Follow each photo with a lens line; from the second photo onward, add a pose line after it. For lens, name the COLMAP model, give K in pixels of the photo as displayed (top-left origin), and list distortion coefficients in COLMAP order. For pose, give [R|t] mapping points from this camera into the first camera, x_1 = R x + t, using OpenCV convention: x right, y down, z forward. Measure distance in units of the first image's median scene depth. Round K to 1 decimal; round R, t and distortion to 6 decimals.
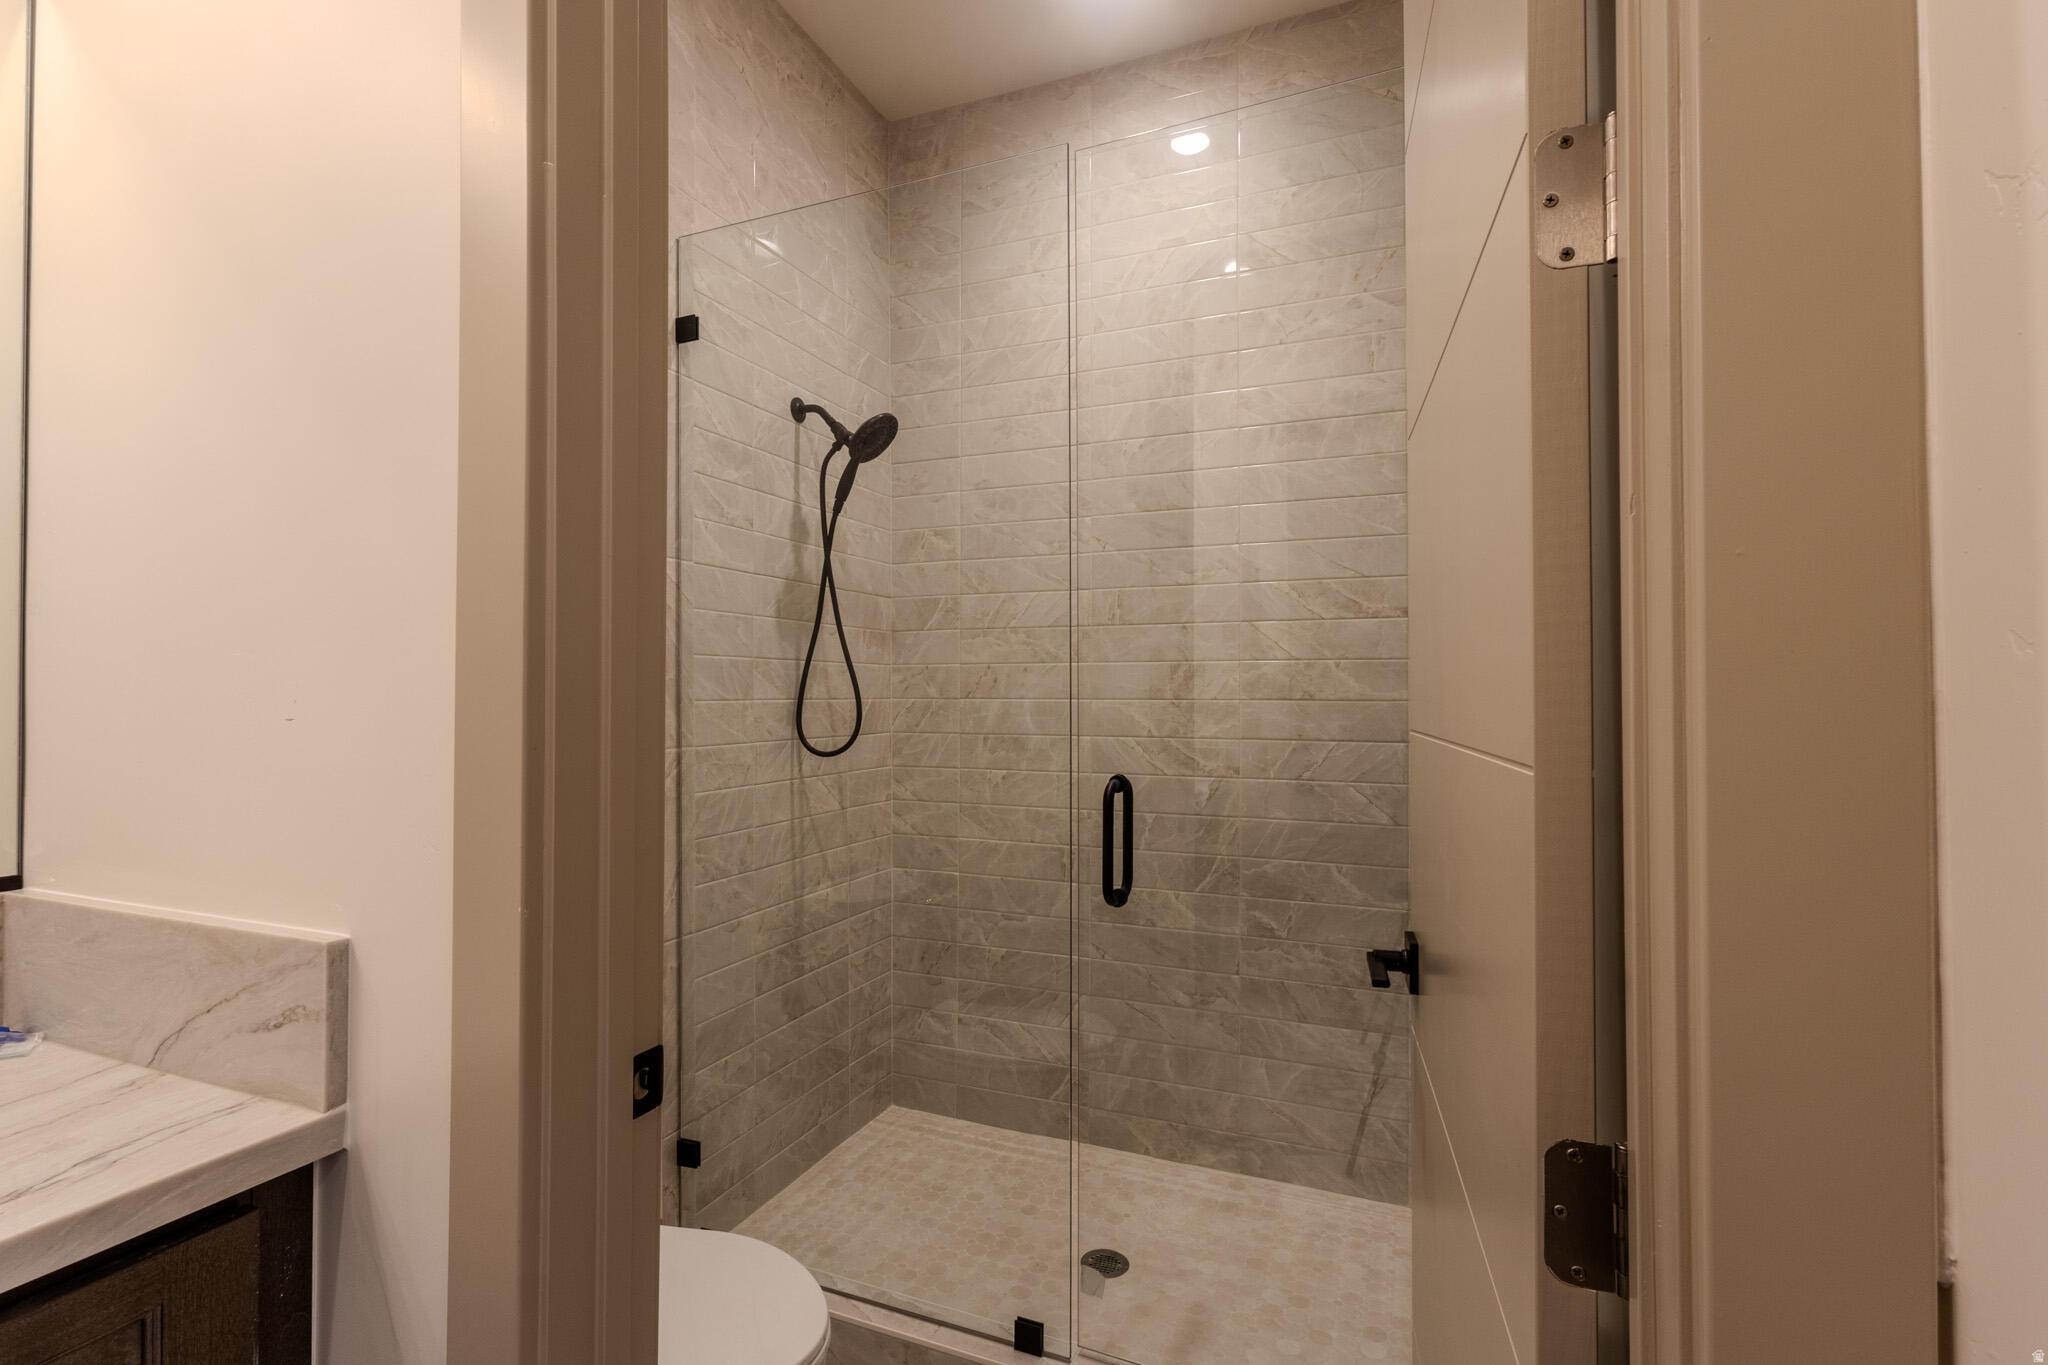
lens RADIAL K [[959.6, 0, 1027.7], [0, 959.6, 675.8], [0, 0, 1]] dist [0.000322, 0.000180]
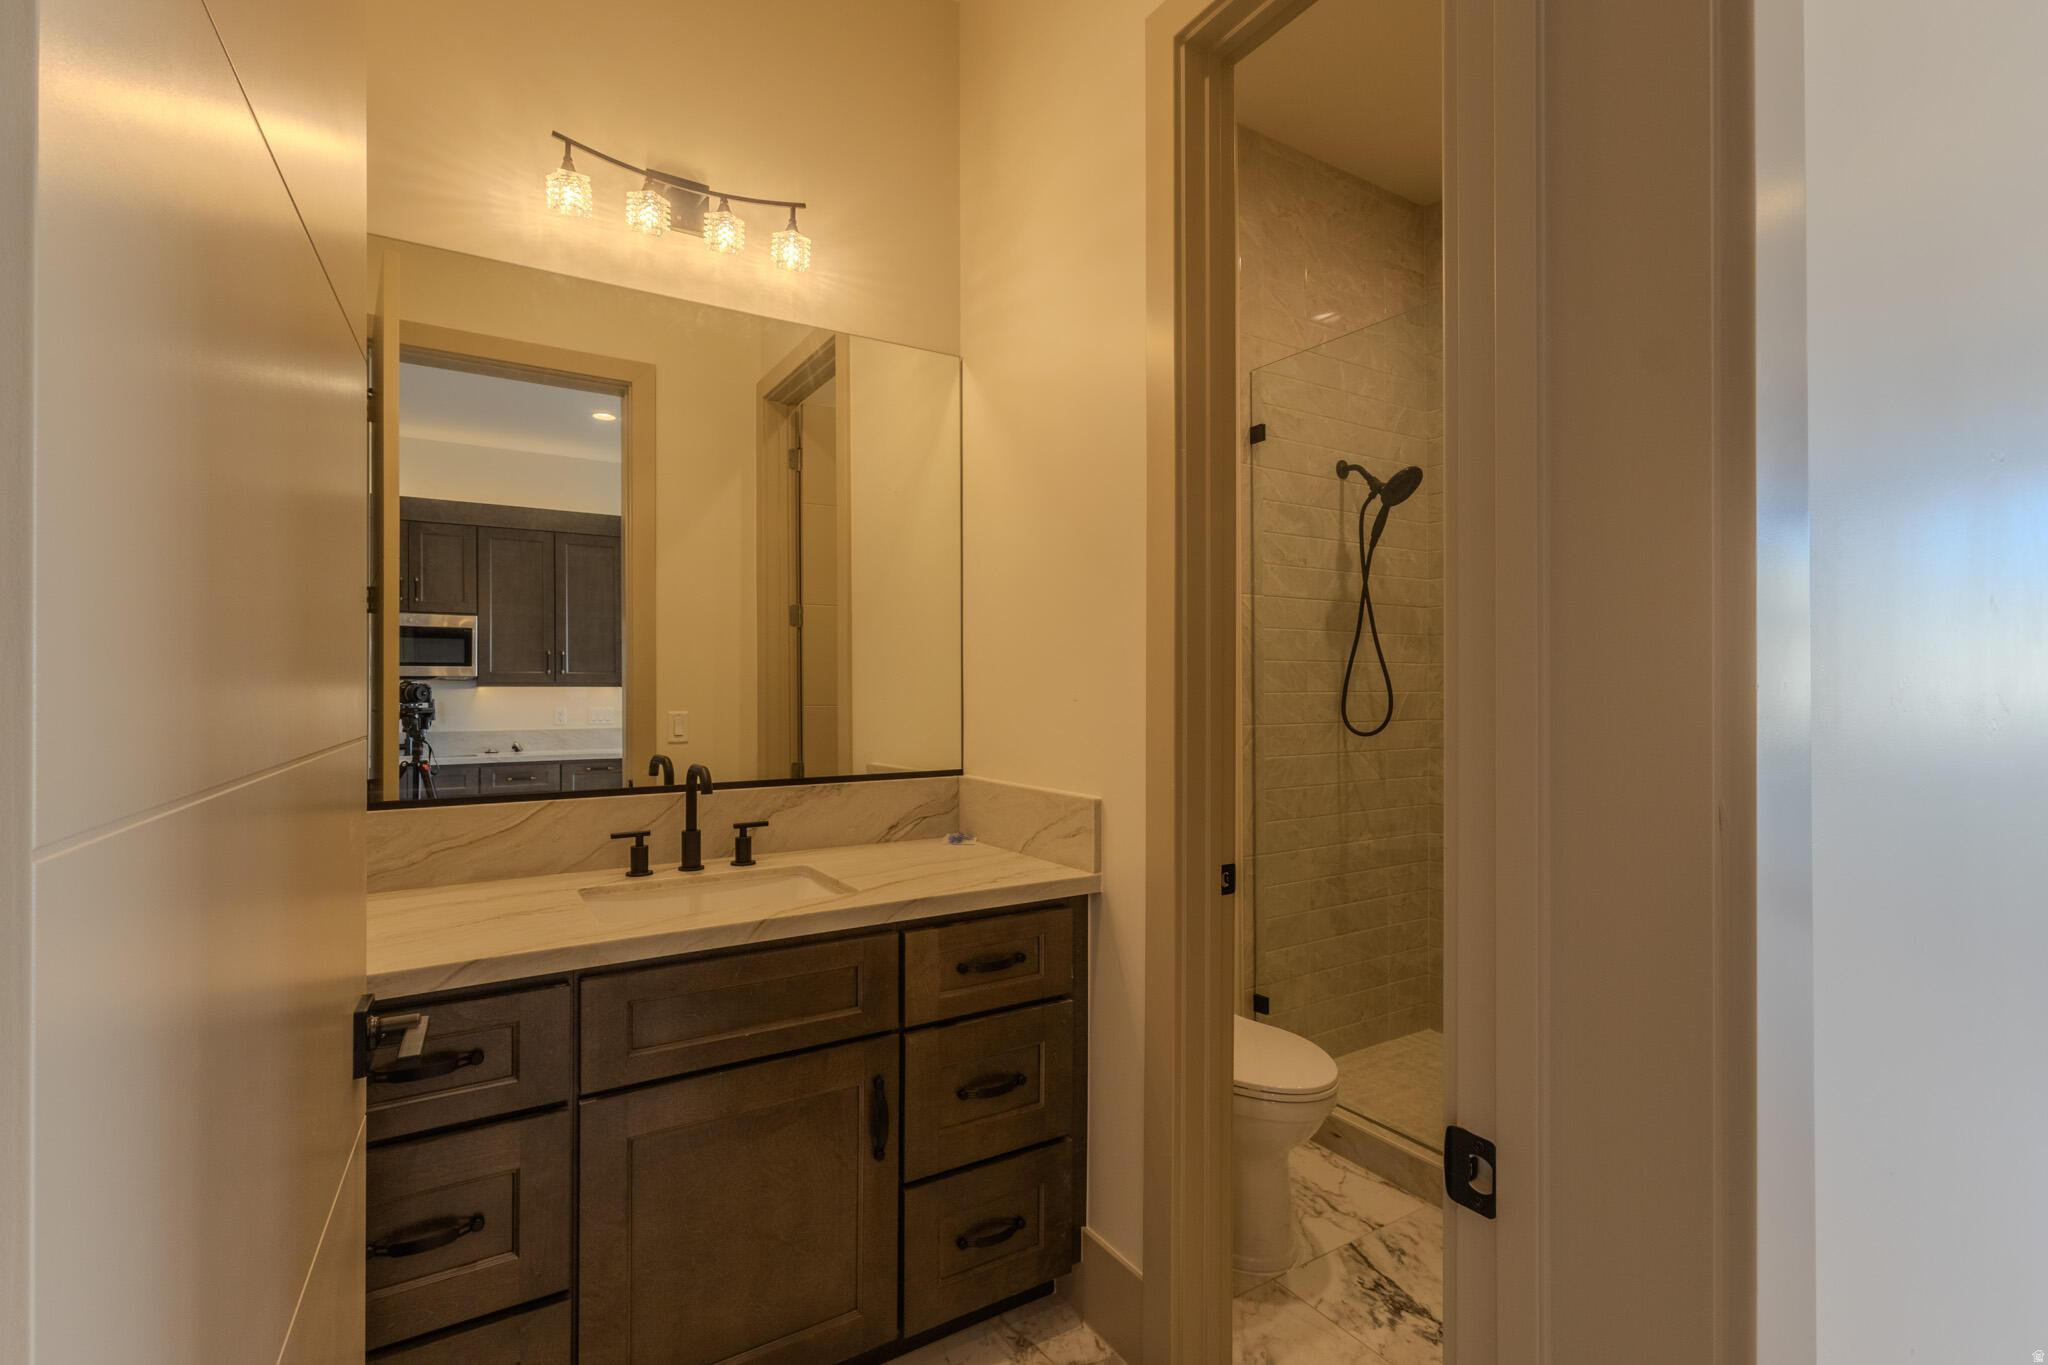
lens RADIAL K [[959.6, 0, 1027.7], [0, 959.6, 675.8], [0, 0, 1]] dist [0.000322, 0.000180]
pose [[0.827882, -0.000876, -0.560902, 0.140061], [0.006831, 0.999940, 0.008521, -0.011426], [0.560861, -0.010886, 0.827839, -0.326842]]
